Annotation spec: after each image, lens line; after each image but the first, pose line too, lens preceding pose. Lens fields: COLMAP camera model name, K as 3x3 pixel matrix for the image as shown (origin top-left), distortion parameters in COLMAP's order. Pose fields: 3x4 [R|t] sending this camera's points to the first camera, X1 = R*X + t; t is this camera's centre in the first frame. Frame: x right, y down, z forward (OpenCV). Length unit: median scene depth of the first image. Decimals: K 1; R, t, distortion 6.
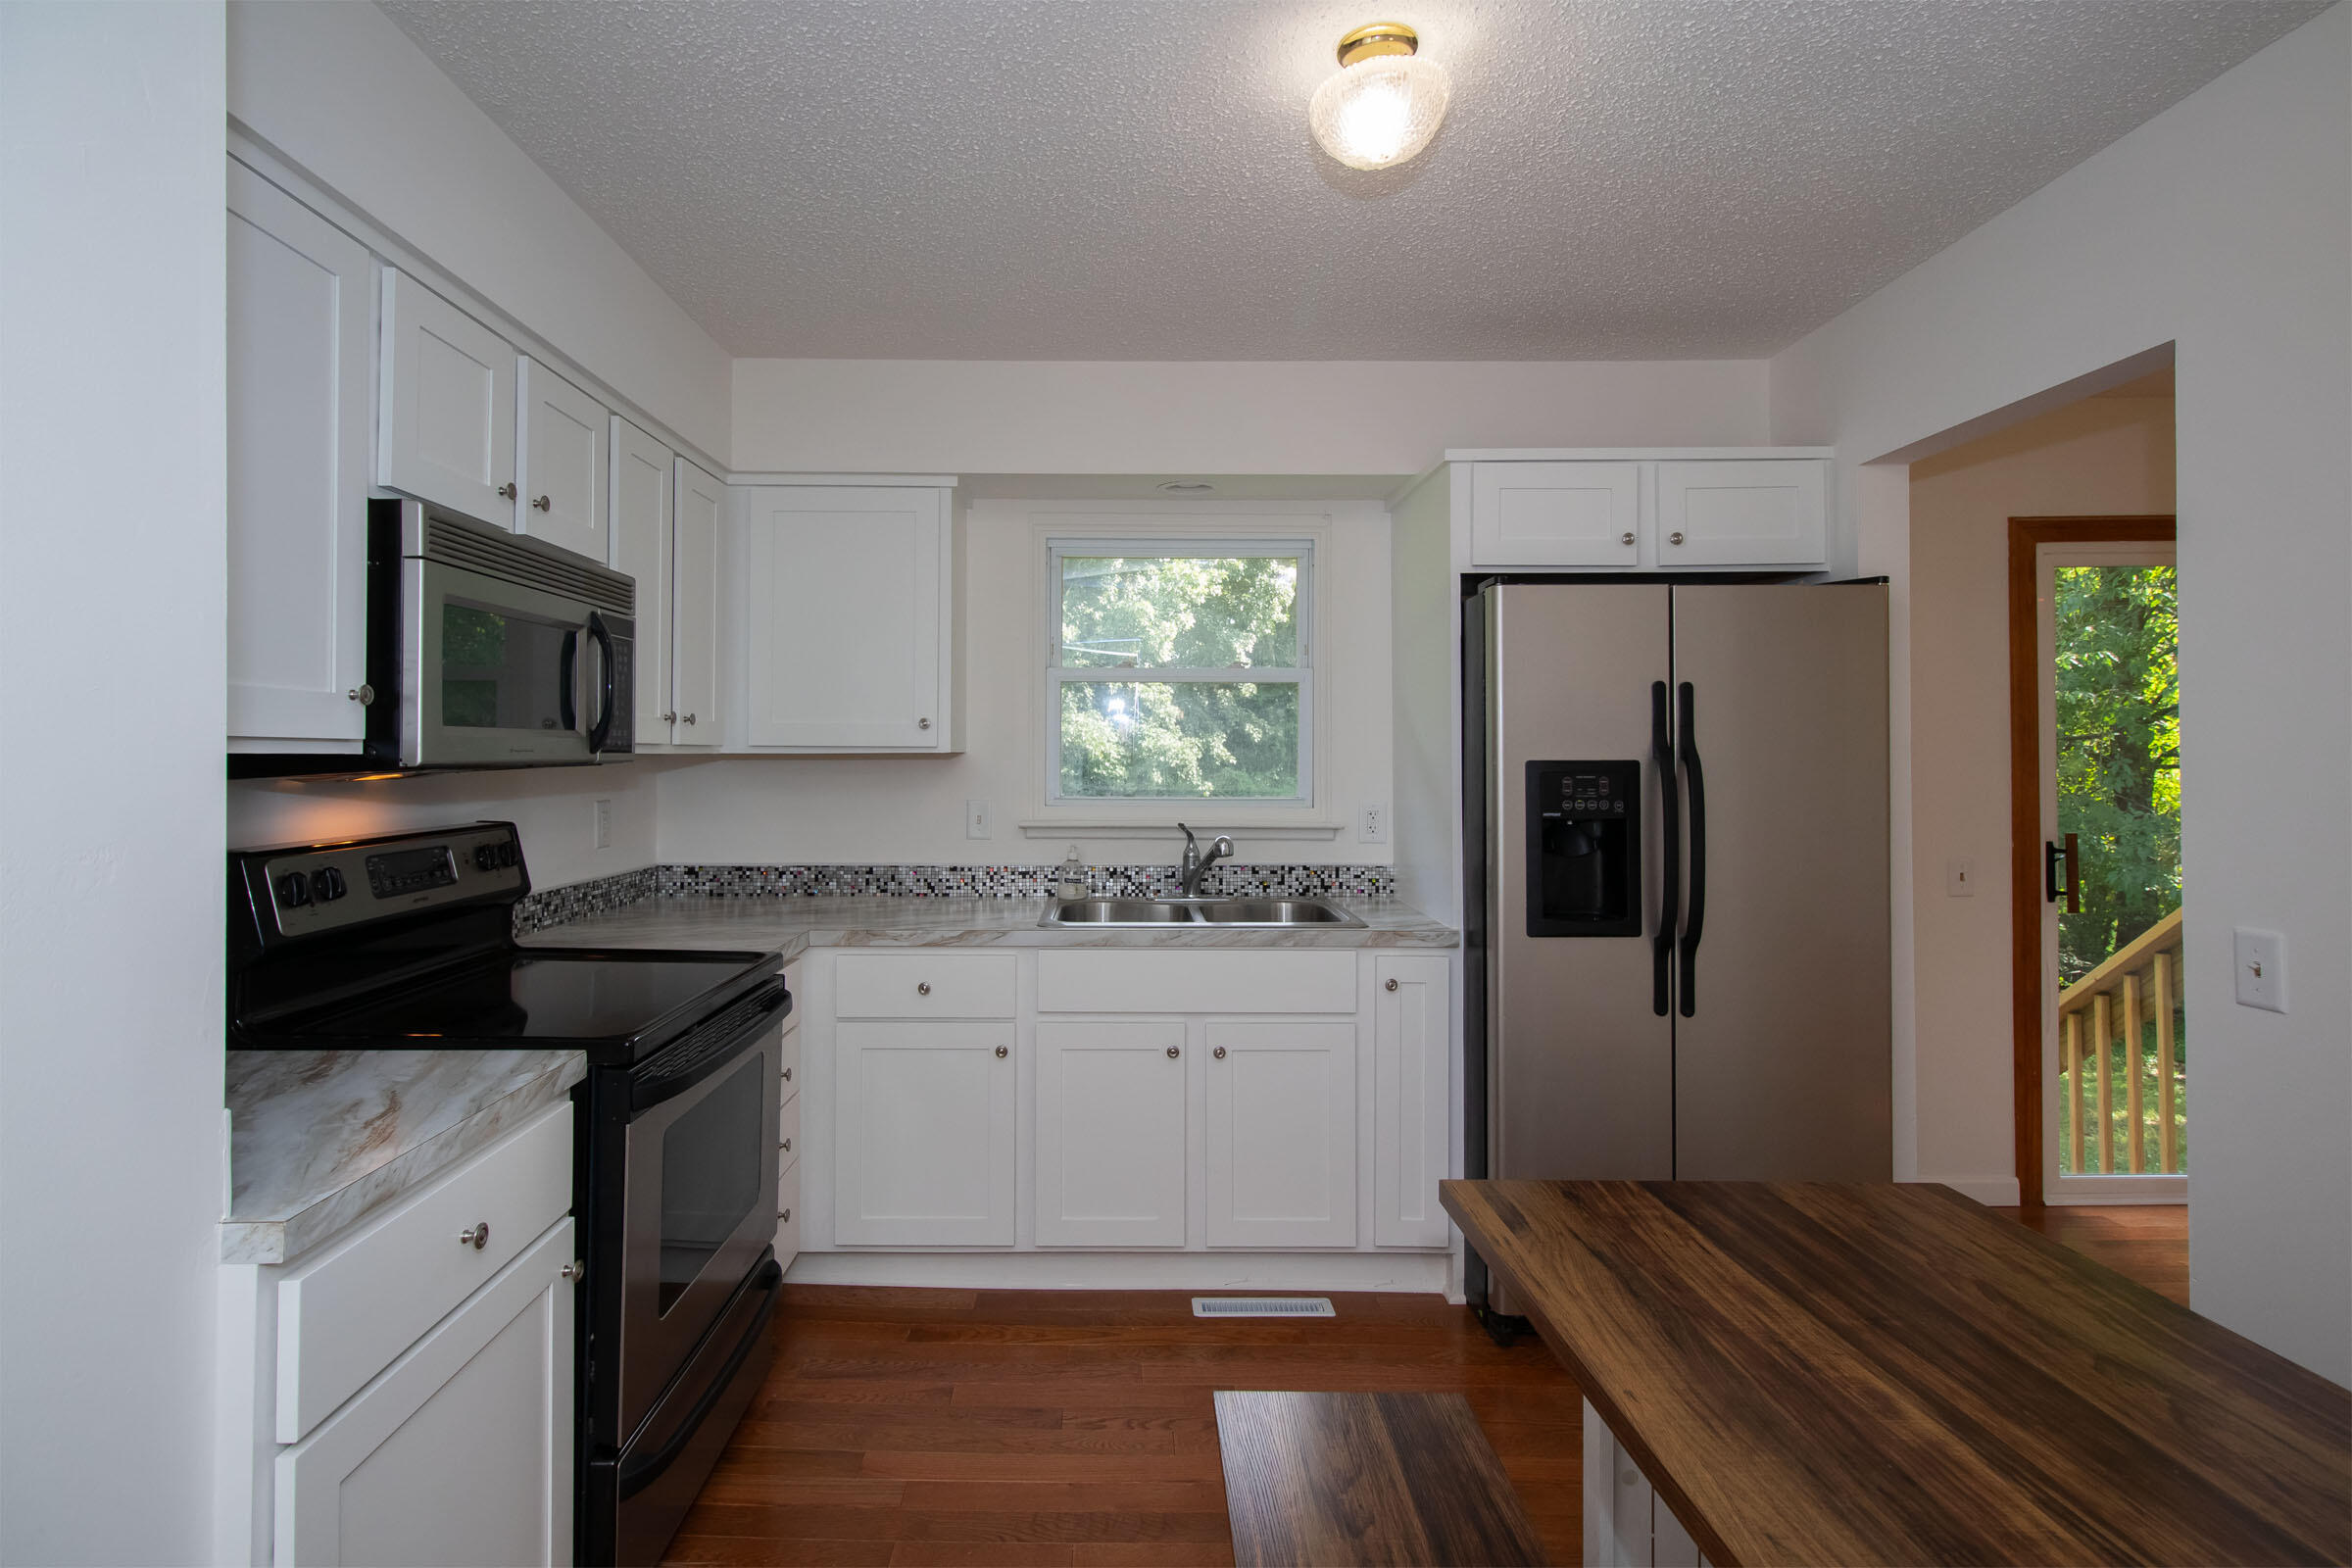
lens RADIAL K [[1139.3, 0, 1113.3], [0, 1139.3, 747.0], [0, 0, 1]] dist [0.005815, 0.000029]
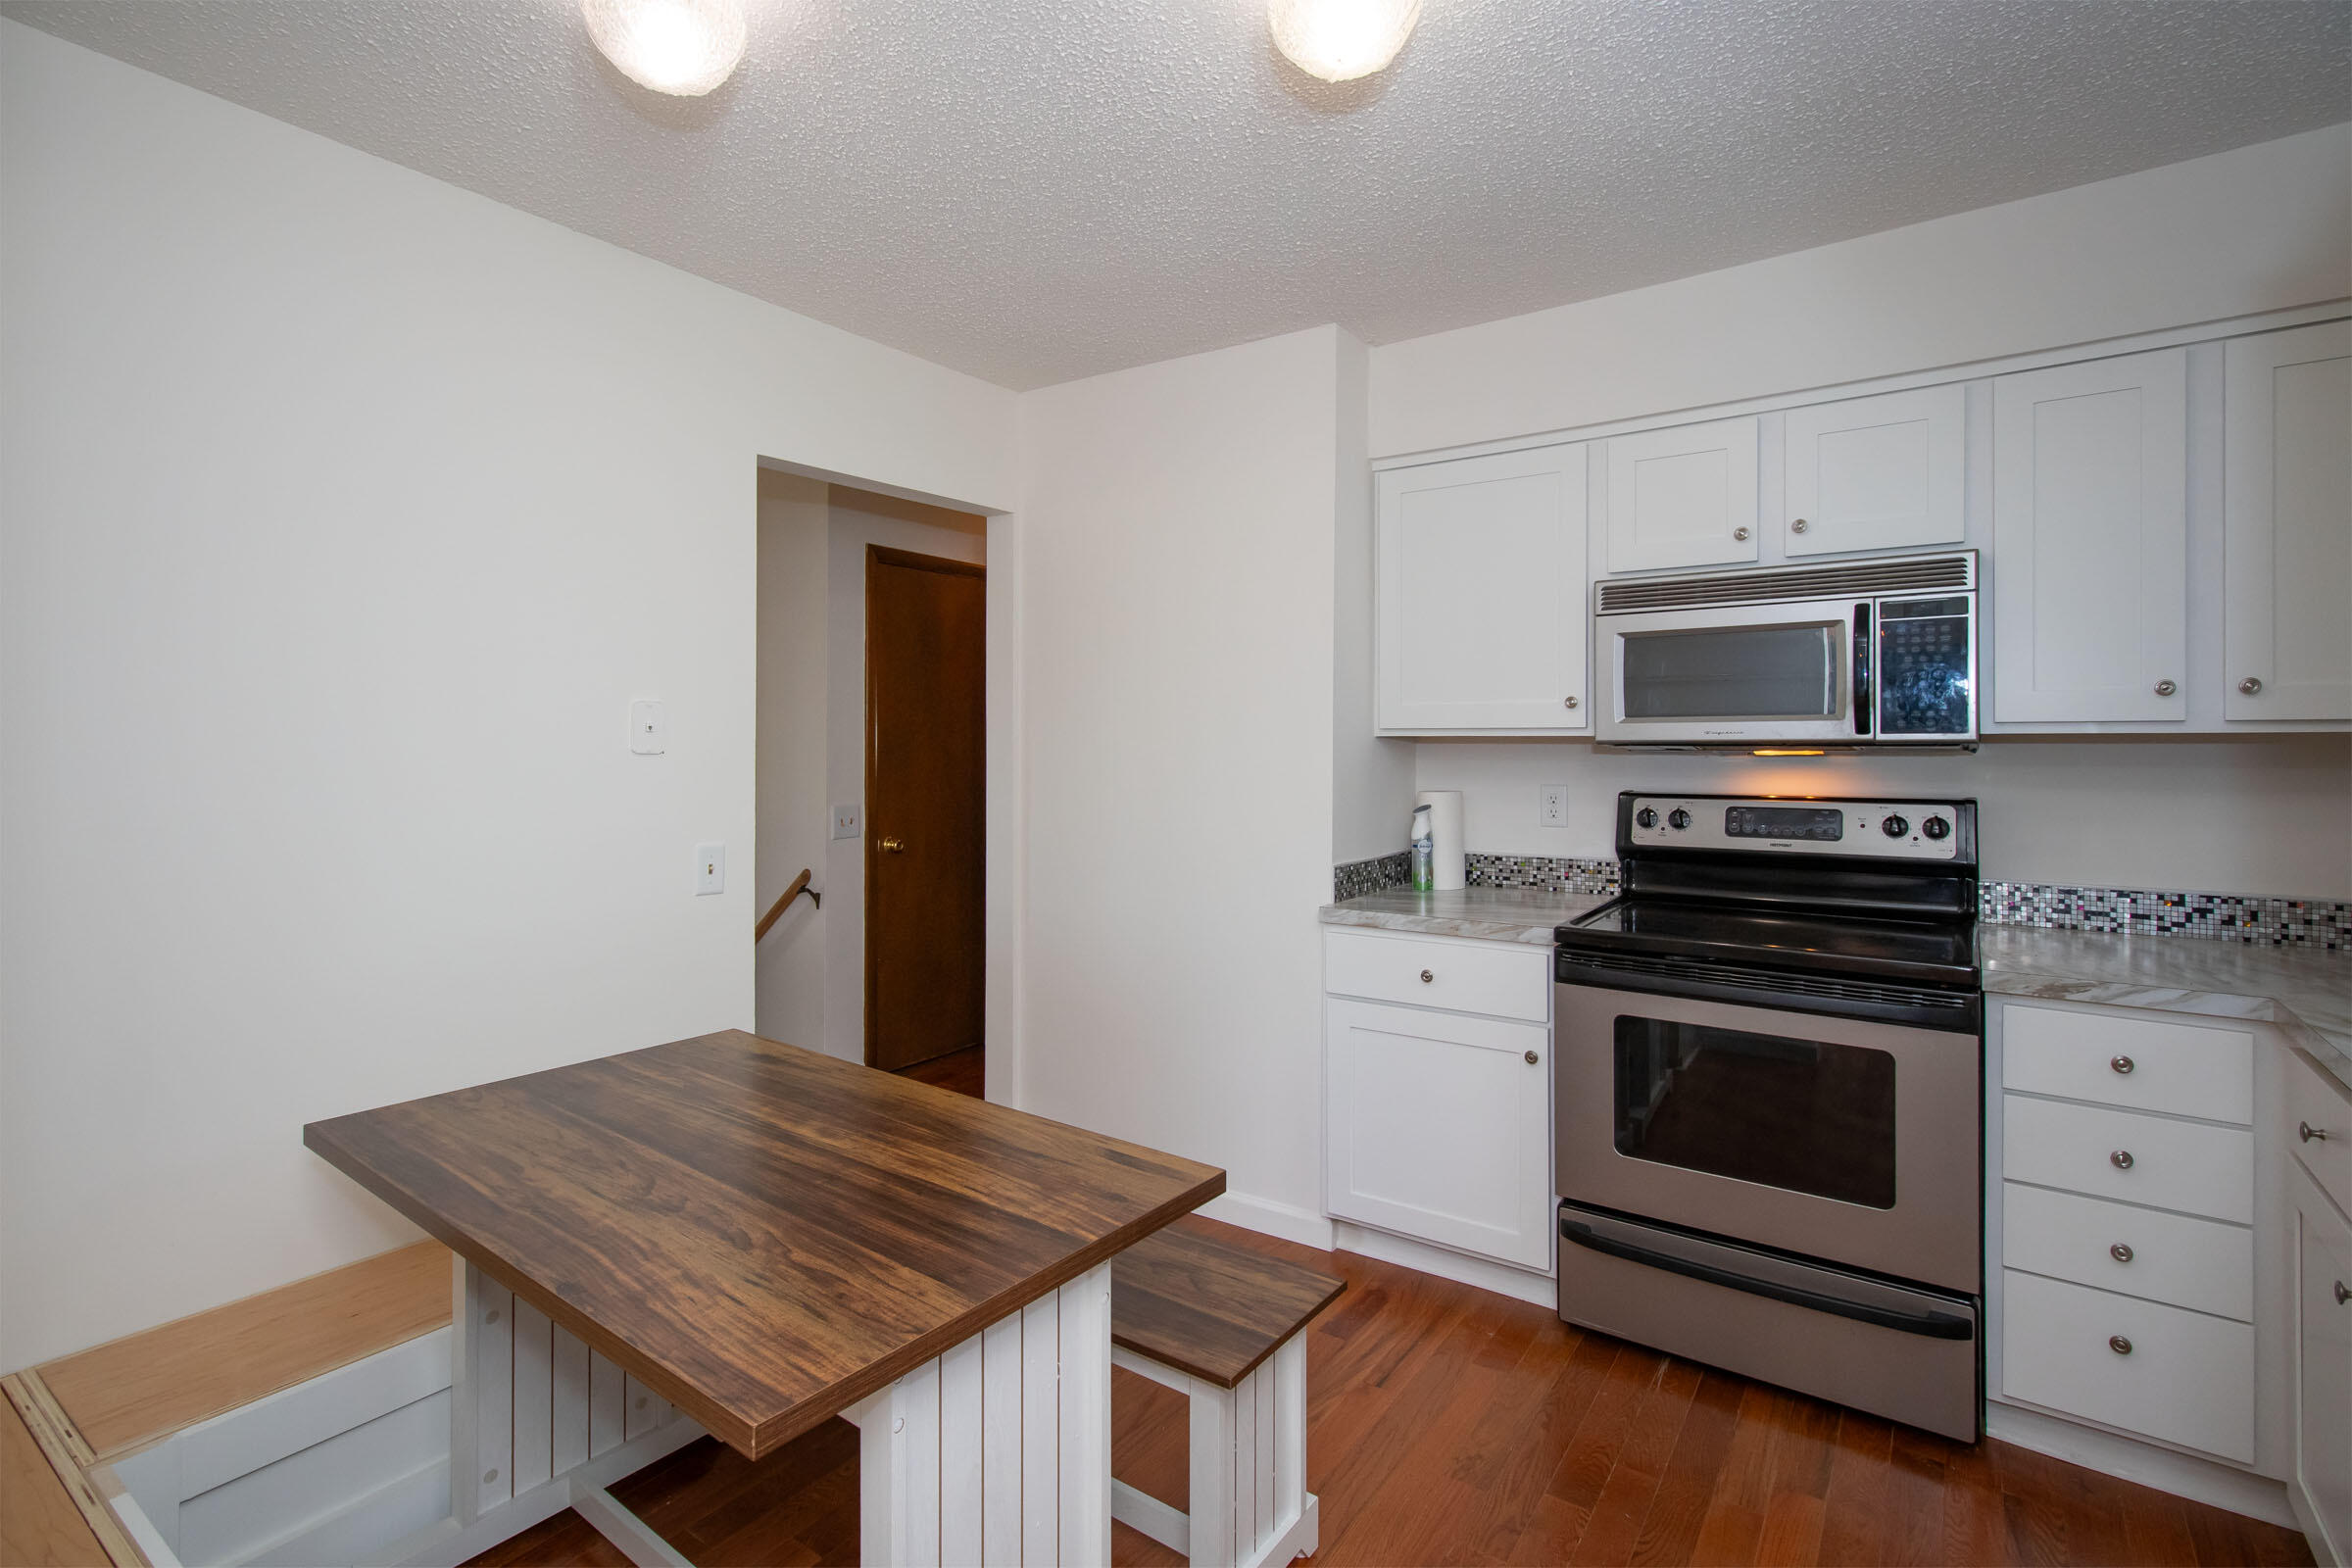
lens RADIAL K [[1101.5, 0, 1218.5], [0, 1101.5, 740.7], [0, 0, 1]] dist [-0.051841, 0.000094]
pose [[-0.583891, -0.003704, -0.811823, 0.587239], [0.004890, 0.999955, -0.008080, 0.014206], [0.811817, -0.008688, -0.583847, 0.864966]]
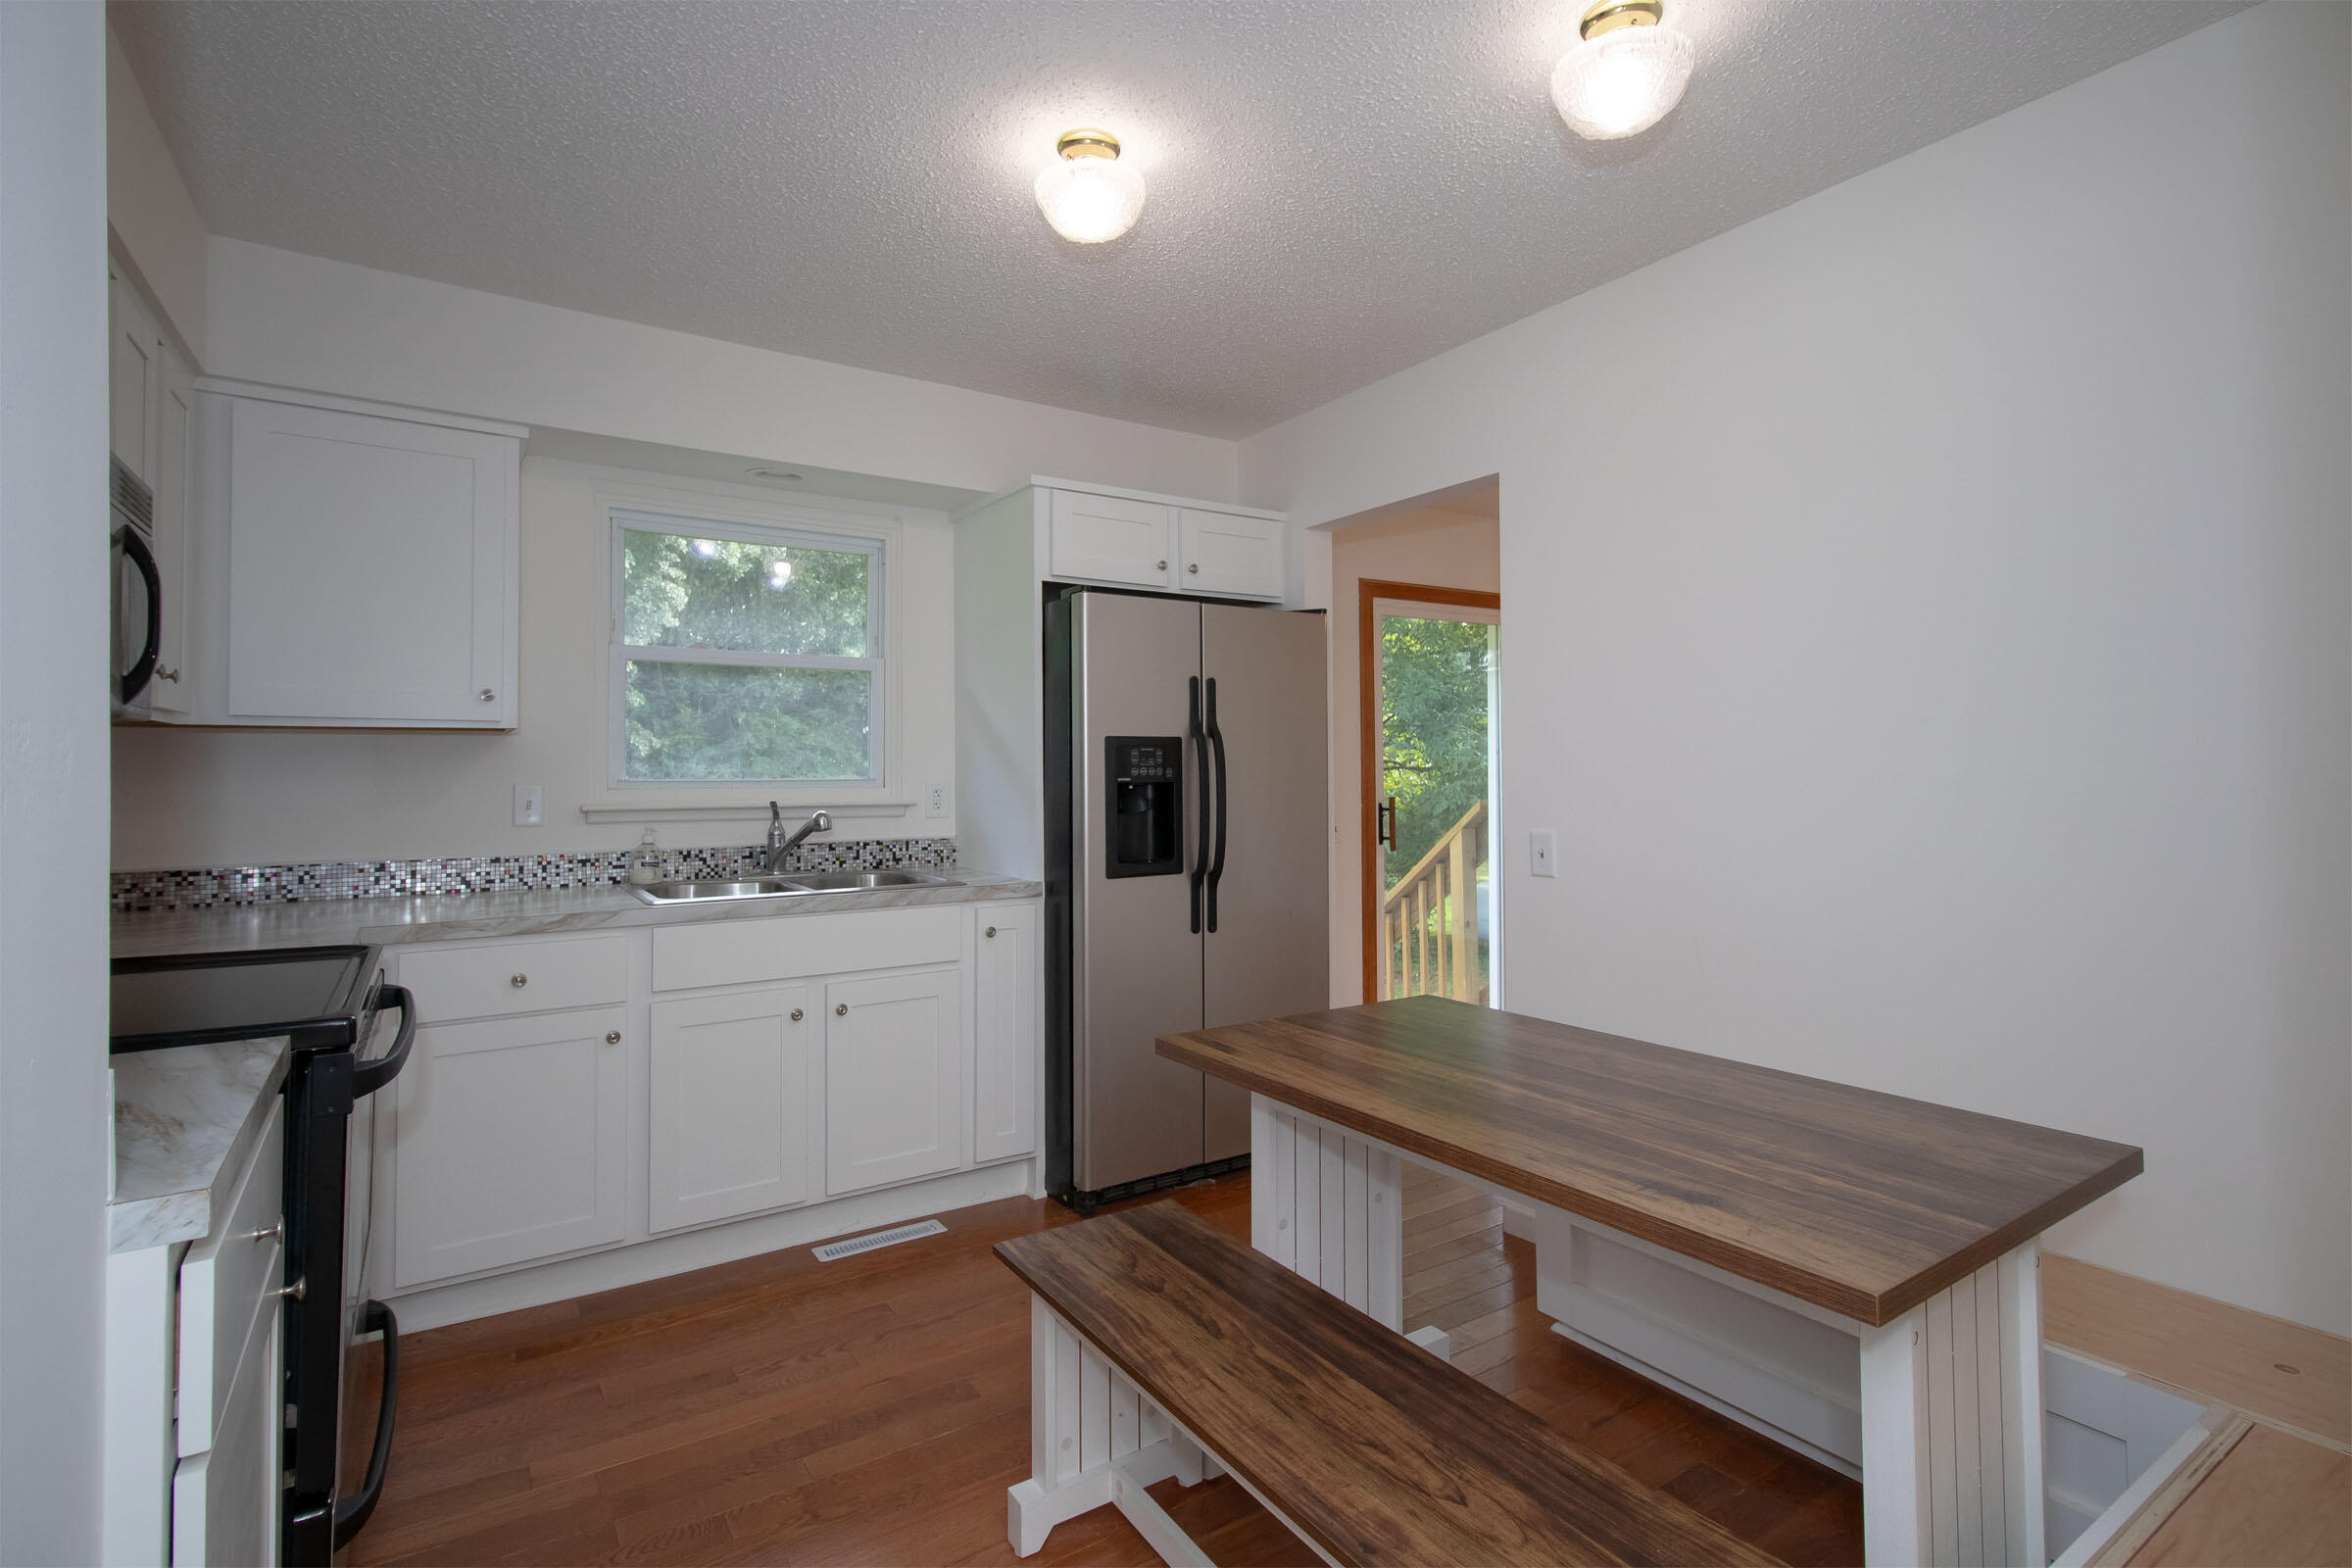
lens RADIAL K [[1108.8, 0, 1173.0], [0, 1108.8, 754.1], [0, 0, 1]] dist [0.004206, -0.000081]
pose [[0.832557, 0.002915, 0.553931, -0.223615], [0.001398, 0.999972, -0.007363, 0.037439], [-0.553937, 0.006904, 0.832530, -0.035216]]
